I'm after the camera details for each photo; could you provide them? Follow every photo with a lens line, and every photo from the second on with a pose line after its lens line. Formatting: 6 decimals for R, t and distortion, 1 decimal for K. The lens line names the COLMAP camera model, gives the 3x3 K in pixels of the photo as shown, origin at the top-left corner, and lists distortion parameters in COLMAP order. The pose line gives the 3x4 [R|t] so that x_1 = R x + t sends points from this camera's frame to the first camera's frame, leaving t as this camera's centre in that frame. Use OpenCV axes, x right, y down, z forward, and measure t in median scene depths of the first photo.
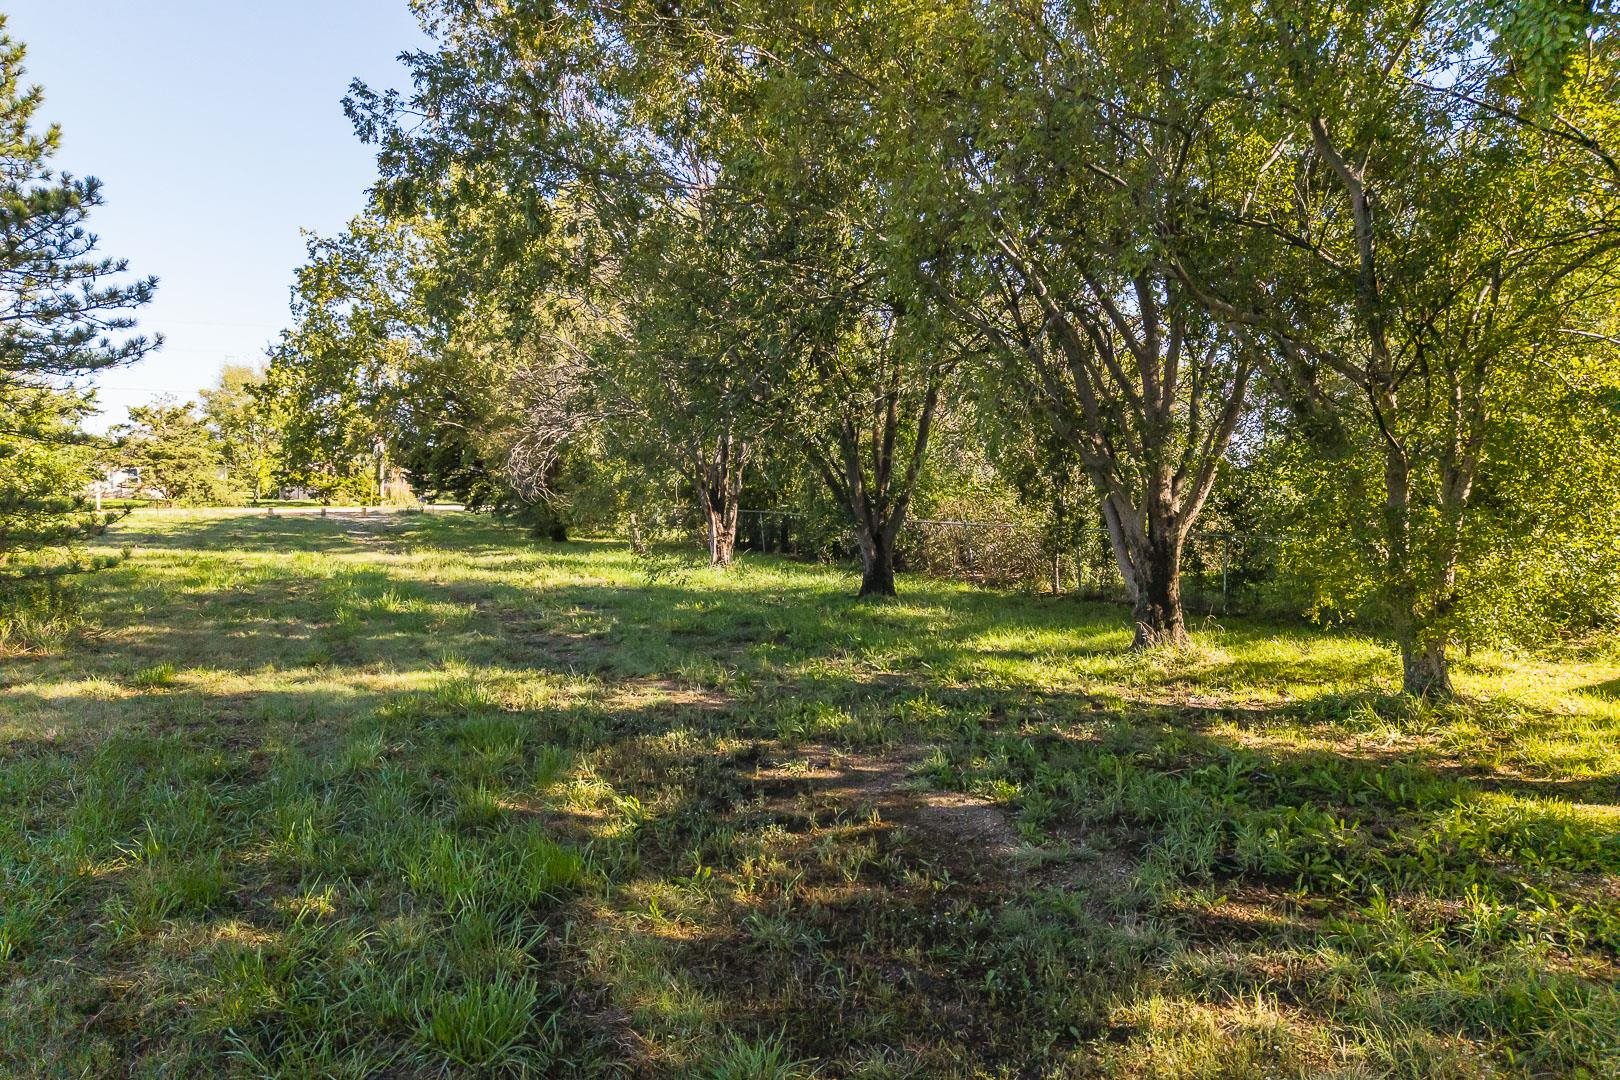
lens RADIAL K [[1085.5, 0, 804.8], [0, 1085.5, 537.0], [0, 0, 1]] dist [0.004580, 0.000117]
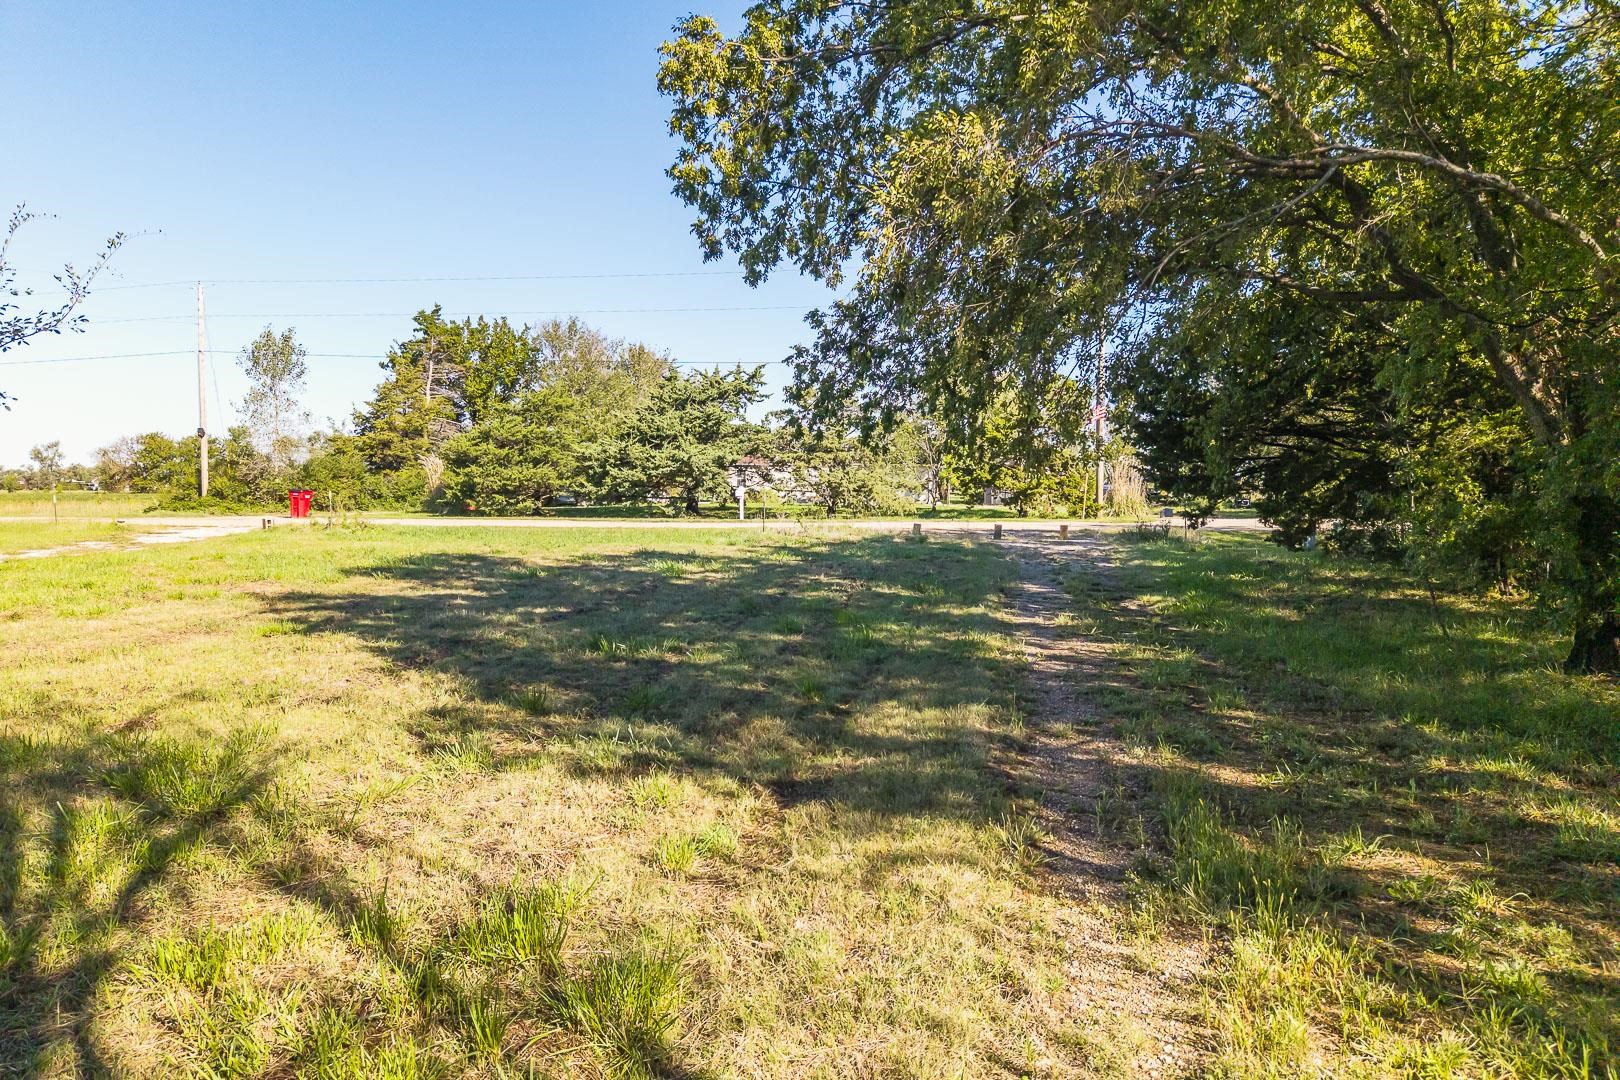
lens RADIAL K [[1085.5, 0, 809.6], [0, 1085.5, 537.5], [0, 0, 1]] dist [0.004580, 0.000117]
pose [[0.800819, 0.023099, -0.598461, -0.144375], [-0.023482, 0.999699, 0.007164, -0.018260], [0.598446, 0.008316, 0.801120, 0.390265]]
